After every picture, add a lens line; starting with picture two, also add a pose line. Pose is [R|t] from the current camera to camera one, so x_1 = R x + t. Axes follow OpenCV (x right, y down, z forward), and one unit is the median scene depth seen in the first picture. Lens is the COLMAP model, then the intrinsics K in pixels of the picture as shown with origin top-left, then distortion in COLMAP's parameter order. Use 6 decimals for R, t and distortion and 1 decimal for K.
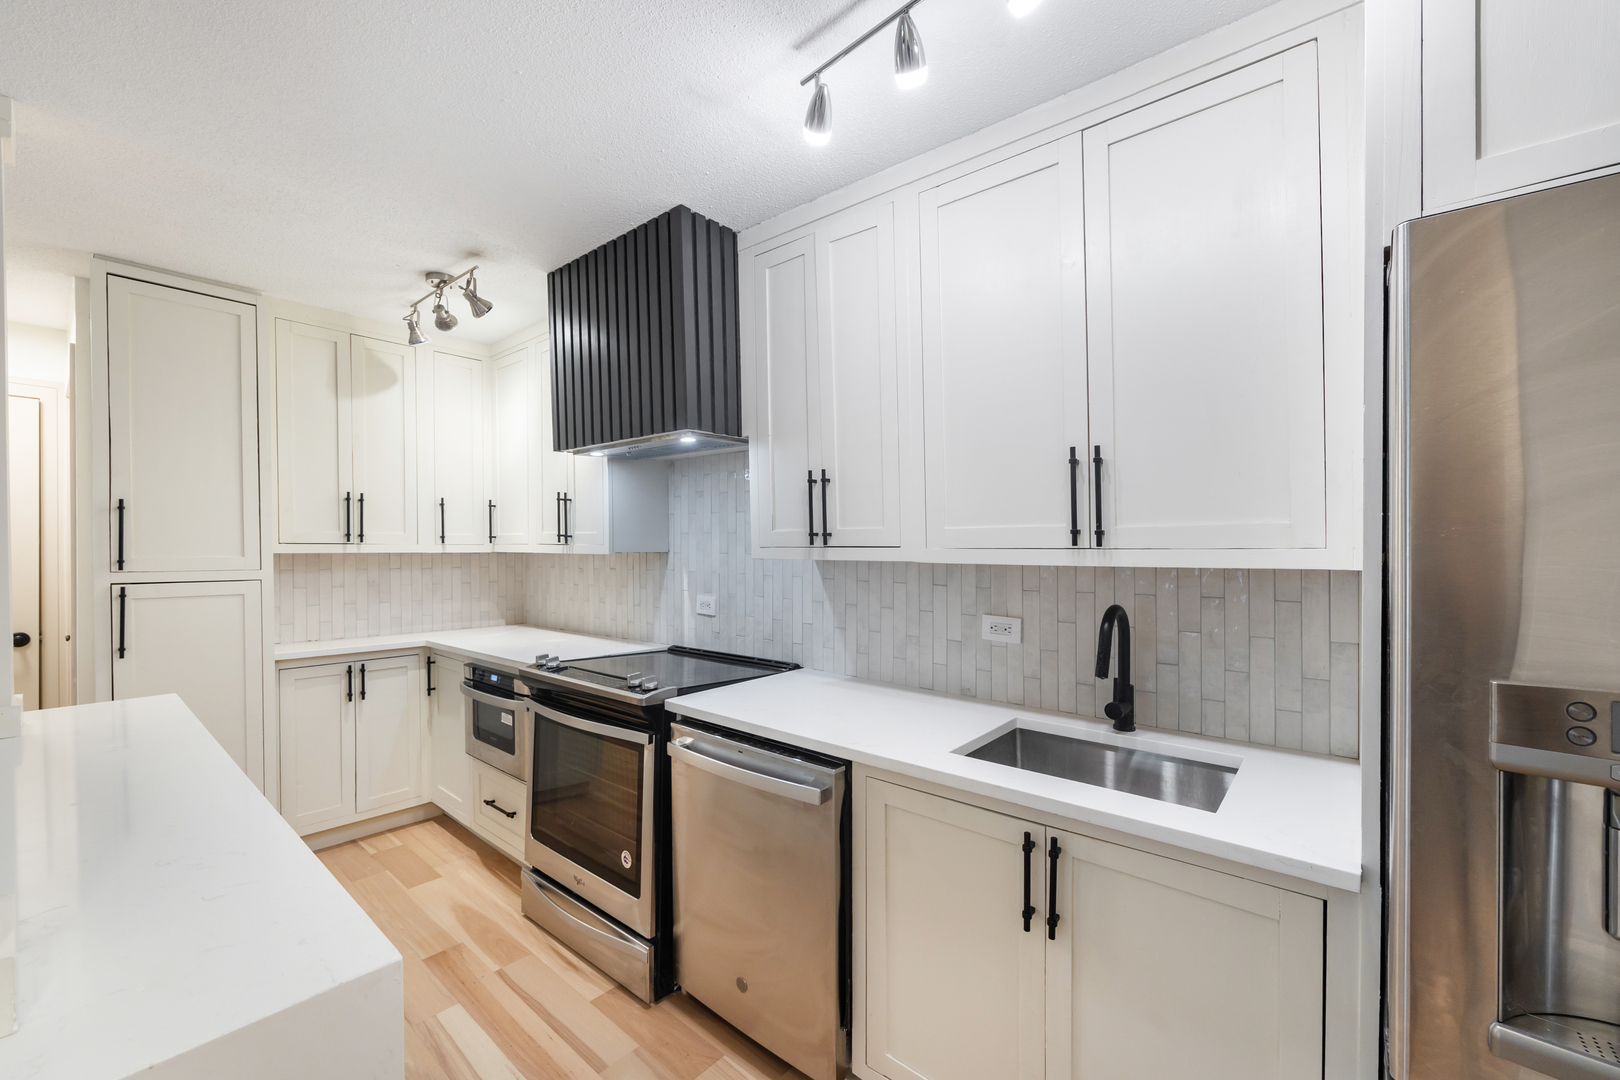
lens RADIAL K [[656.8, 0, 800.8], [0, 656.8, 558.7], [0, 0, 1]] dist [-0.001252, 0.000062]
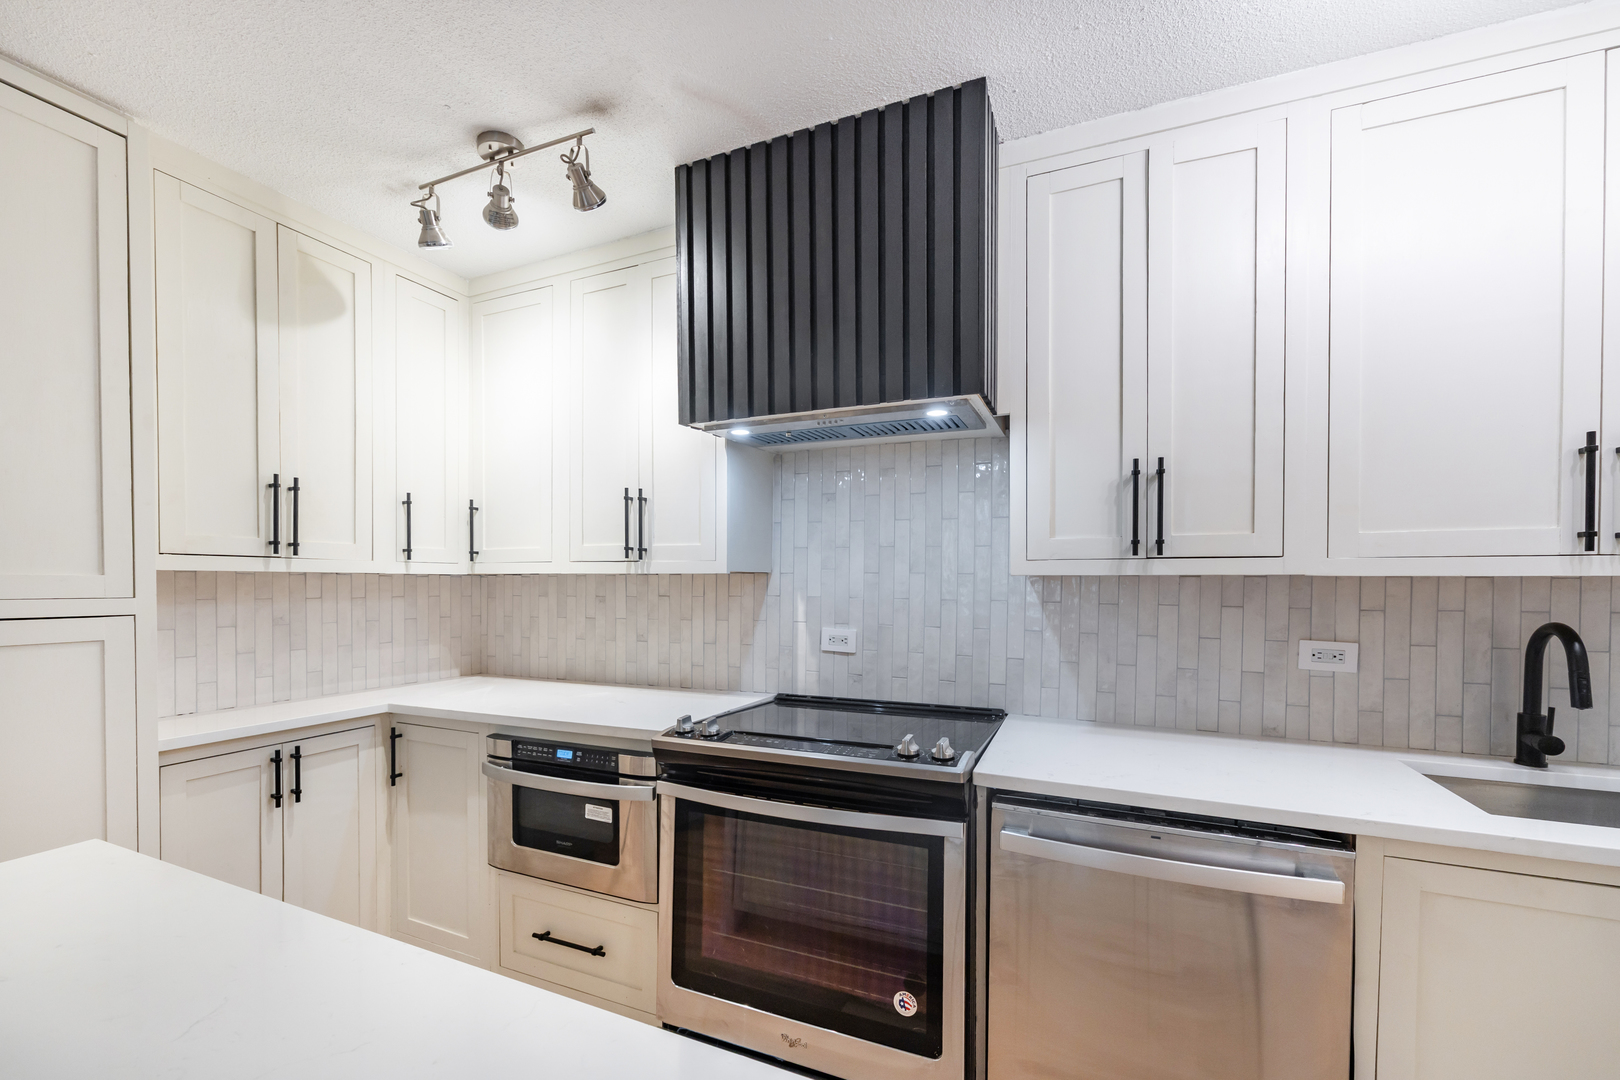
lens RADIAL K [[673.4, 0, 804.0], [0, 673.4, 593.6], [0, 0, 1]] dist [-0.000553, 0.000105]
pose [[0.957476, -0.004642, 0.288477, -0.430556], [0.004717, 0.999989, 0.000436, 0.016139], [-0.288476, 0.000943, 0.957487, 0.259535]]
